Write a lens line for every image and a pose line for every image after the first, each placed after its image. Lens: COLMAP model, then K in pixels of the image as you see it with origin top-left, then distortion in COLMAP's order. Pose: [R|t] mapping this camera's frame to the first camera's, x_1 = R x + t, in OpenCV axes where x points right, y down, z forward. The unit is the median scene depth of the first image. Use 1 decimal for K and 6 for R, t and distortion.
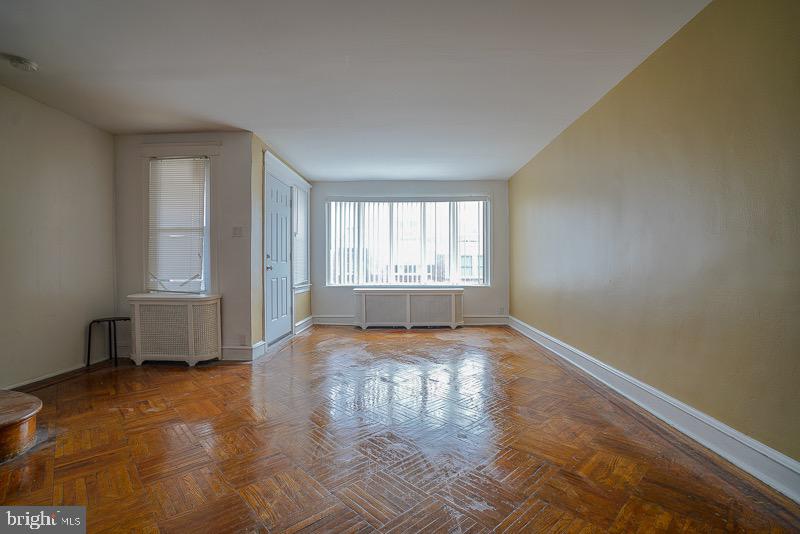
lens RADIAL K [[372.9, 0, 400.1], [0, 372.9, 264.8], [0, 0, 1]] dist [-0.060316, 0.022099]
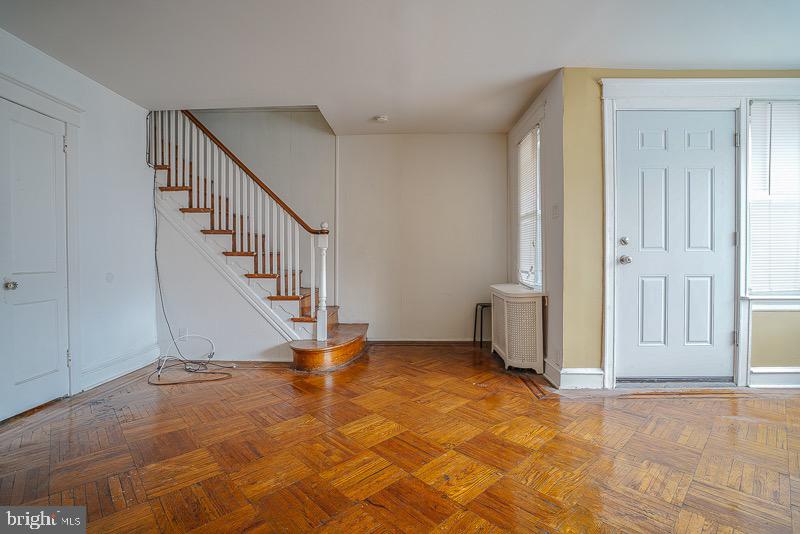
lens RADIAL K [[372.9, 0, 403.0], [0, 372.9, 260.4], [0, 0, 1]] dist [-0.060316, 0.022099]
pose [[0.006281, 0.014733, -0.999872, 0.199369], [0.002072, 0.999889, 0.014747, -0.000237], [0.999978, -0.002164, 0.006250, 0.454283]]
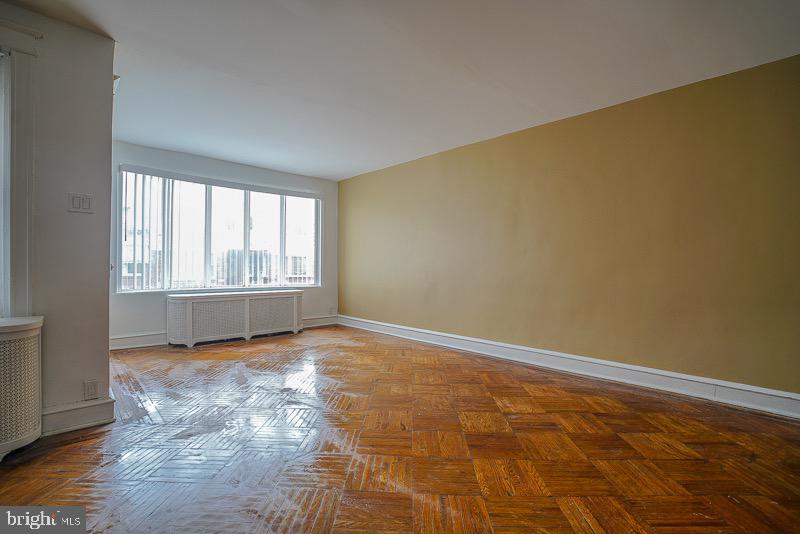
lens RADIAL K [[372.9, 0, 403.0], [0, 372.9, 265.6], [0, 0, 1]] dist [-0.060316, 0.022099]
pose [[0.700642, 0.008866, 0.713458, -0.325309], [-0.008991, 0.999953, -0.003597, 0.004106], [-0.713457, -0.003894, 0.700689, 0.164475]]
